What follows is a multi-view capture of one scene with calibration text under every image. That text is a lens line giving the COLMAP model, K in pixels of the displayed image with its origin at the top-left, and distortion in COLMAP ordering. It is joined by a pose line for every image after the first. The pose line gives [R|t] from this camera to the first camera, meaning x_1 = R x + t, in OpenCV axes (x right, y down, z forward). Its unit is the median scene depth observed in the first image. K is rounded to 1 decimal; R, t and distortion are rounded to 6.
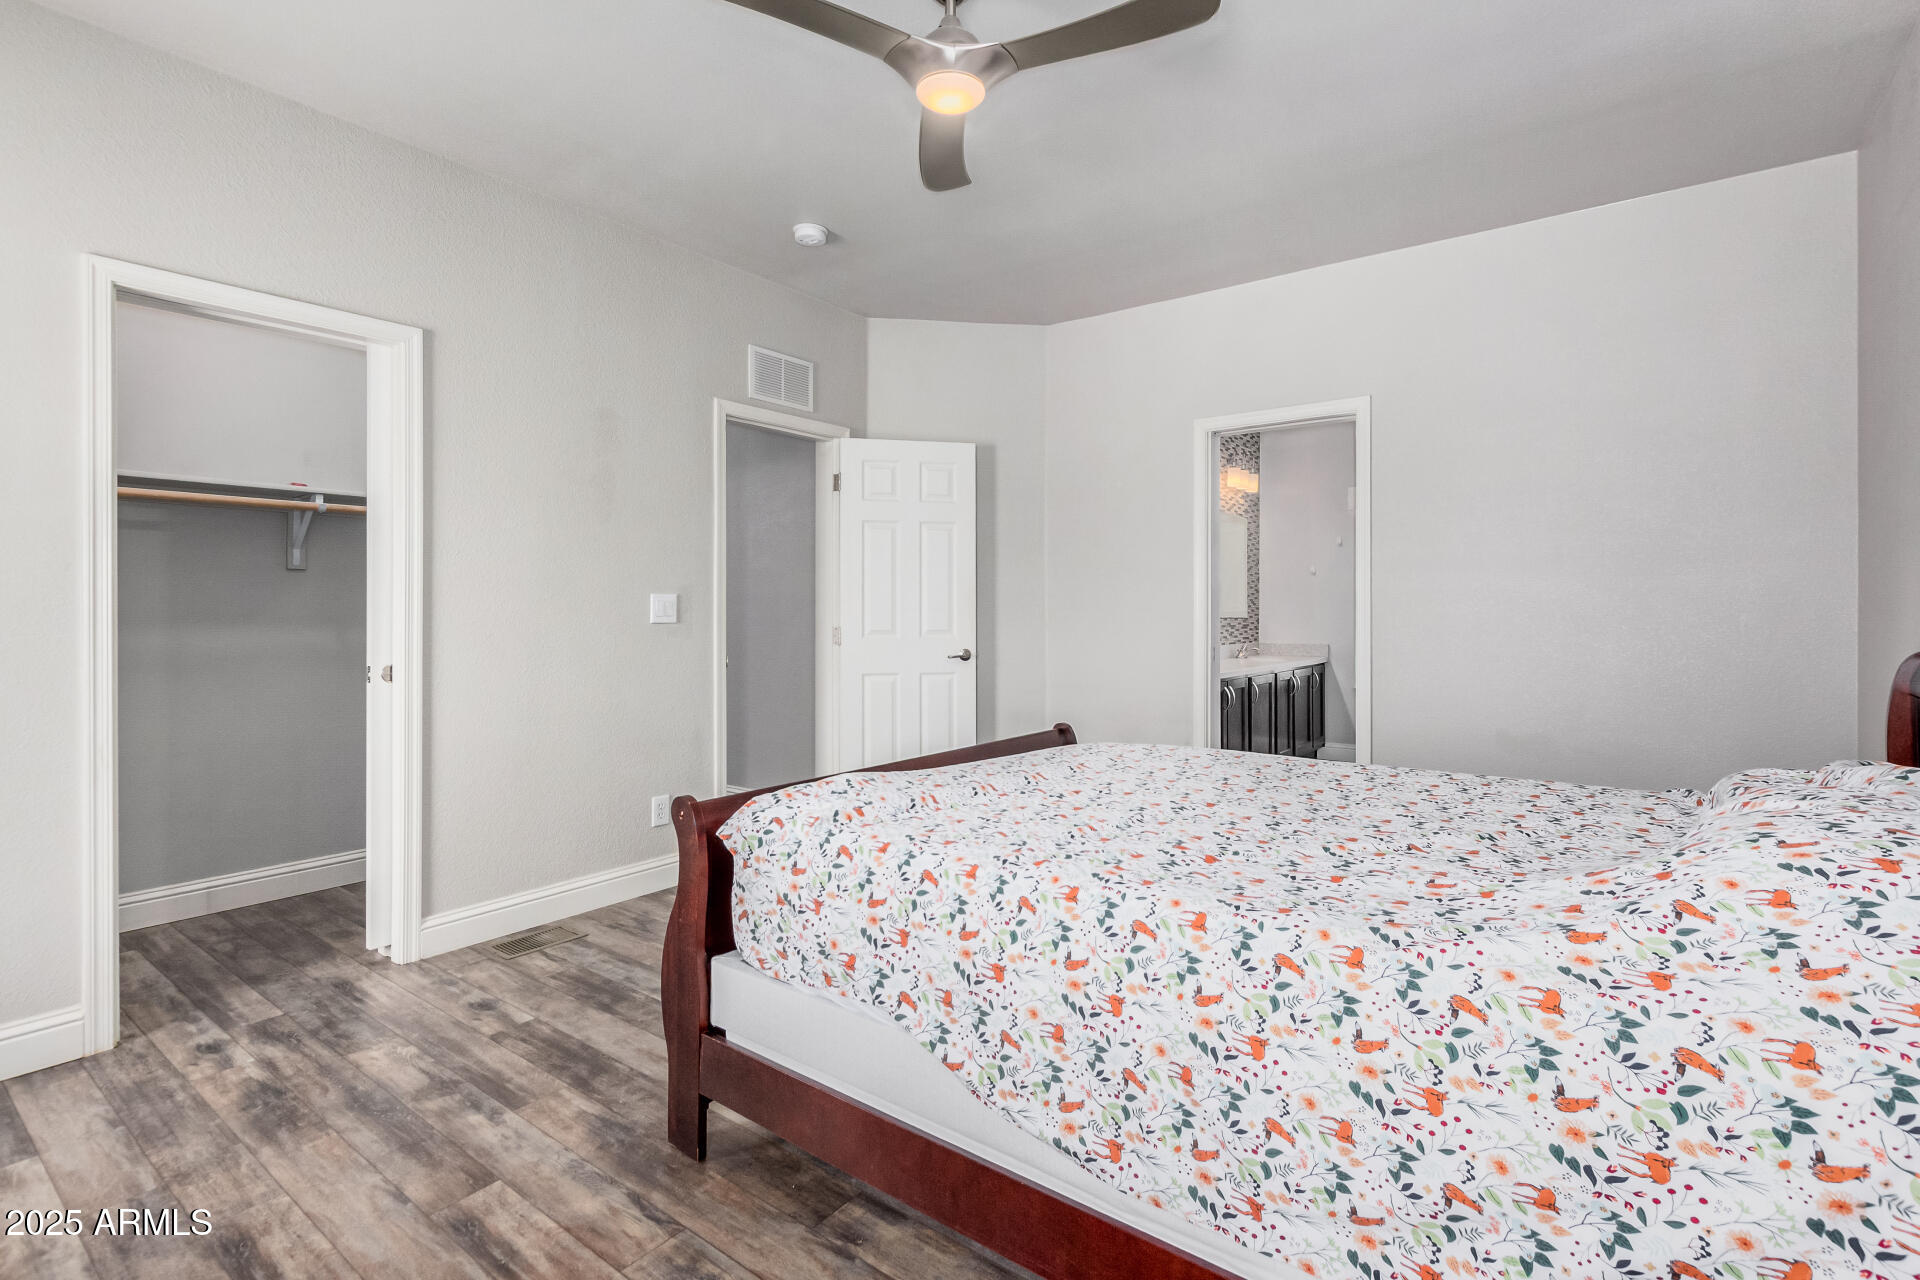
lens RADIAL K [[888.1, 0, 980.8], [0, 888.1, 615.6], [0, 0, 1]] dist [0.001281, -0.000131]
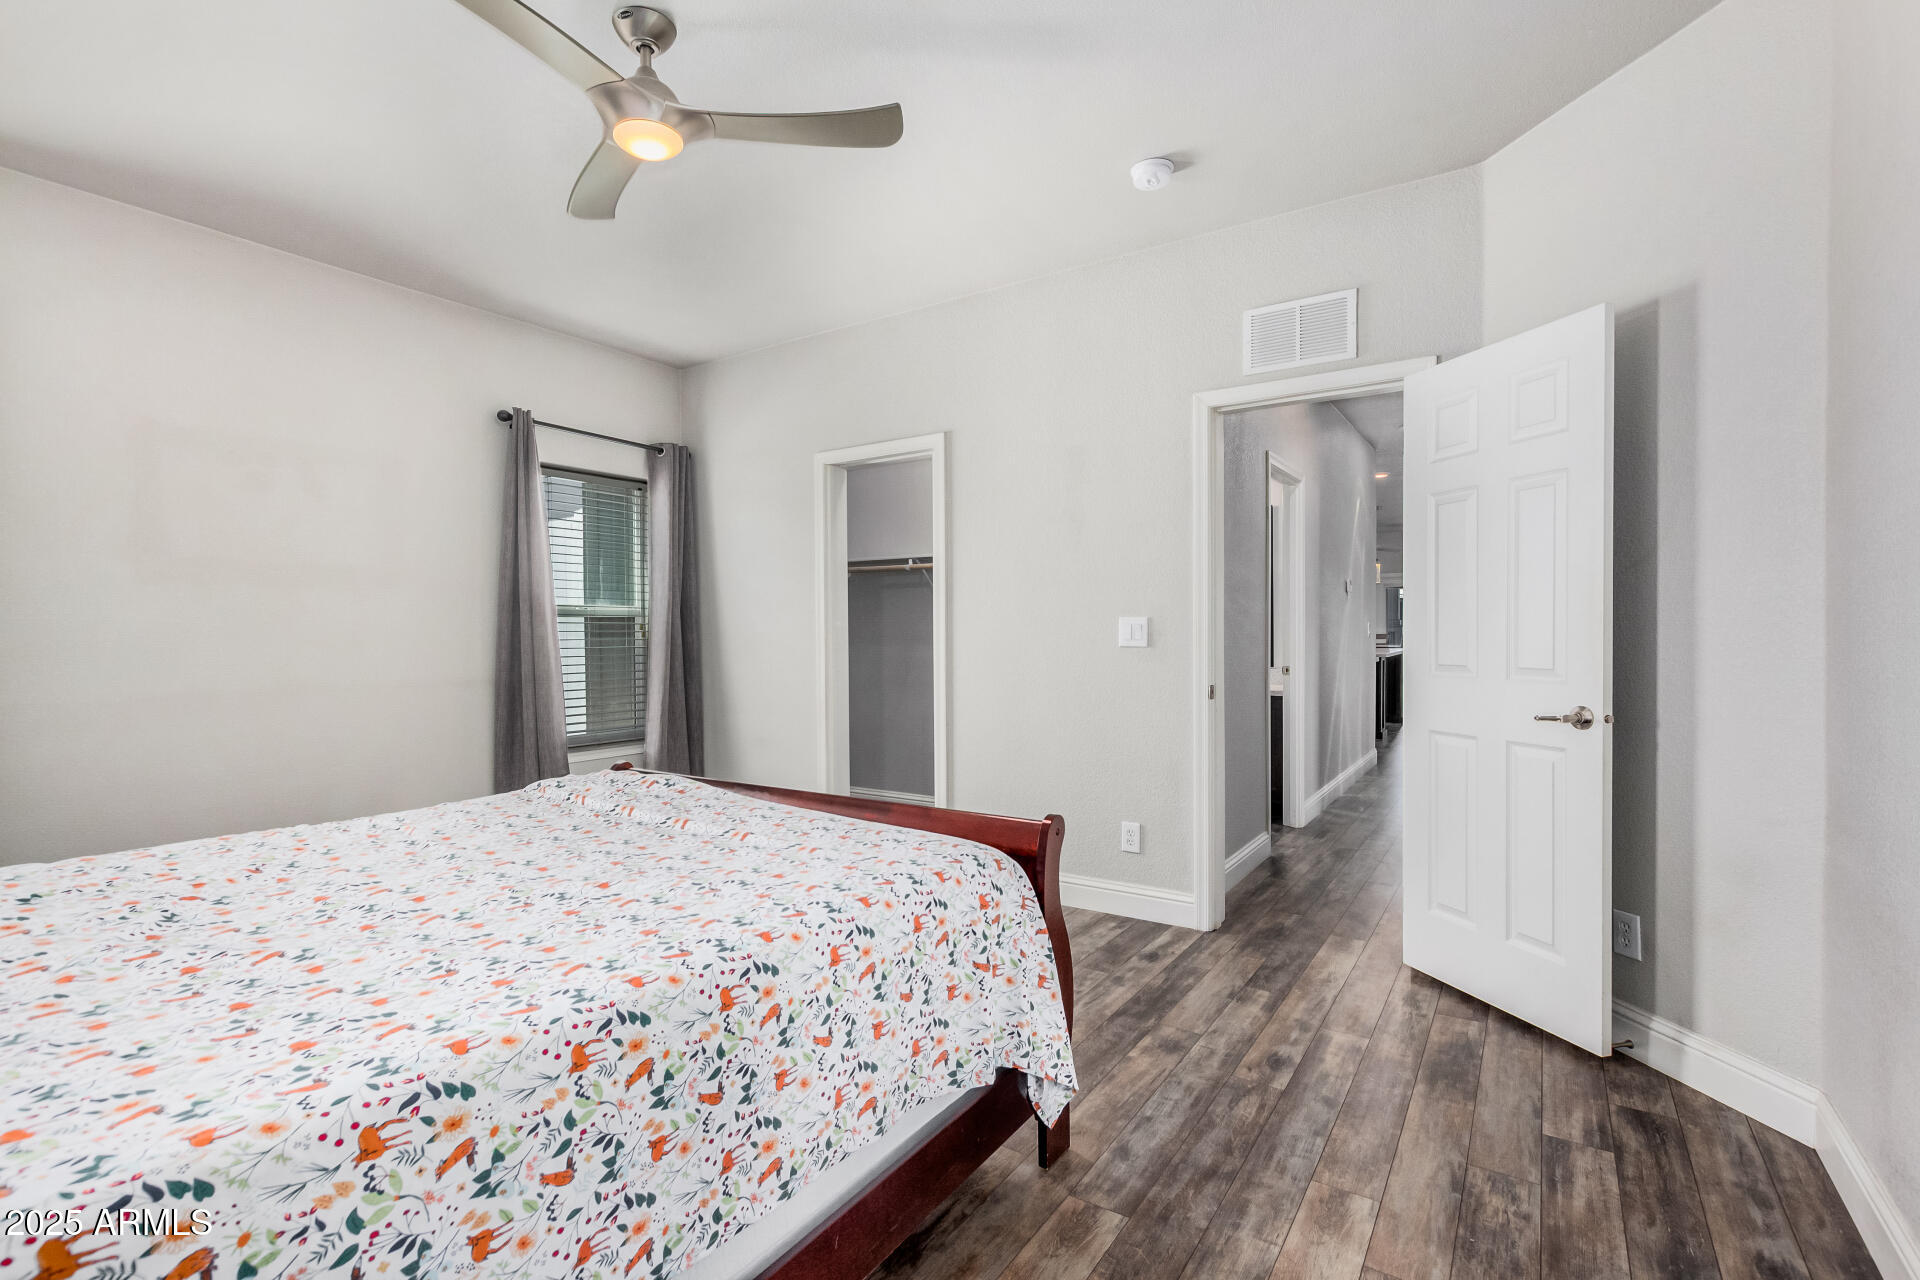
lens RADIAL K [[874.1, 0, 960.0], [0, 874.1, 640.0], [0, 0, 1]] dist [0.000775, -0.000089]
pose [[0.050019, 0.009194, -0.998706, 0.595567], [-0.000427, 0.999958, 0.009184, -0.007153], [0.998748, -0.000033, 0.050021, 0.765493]]
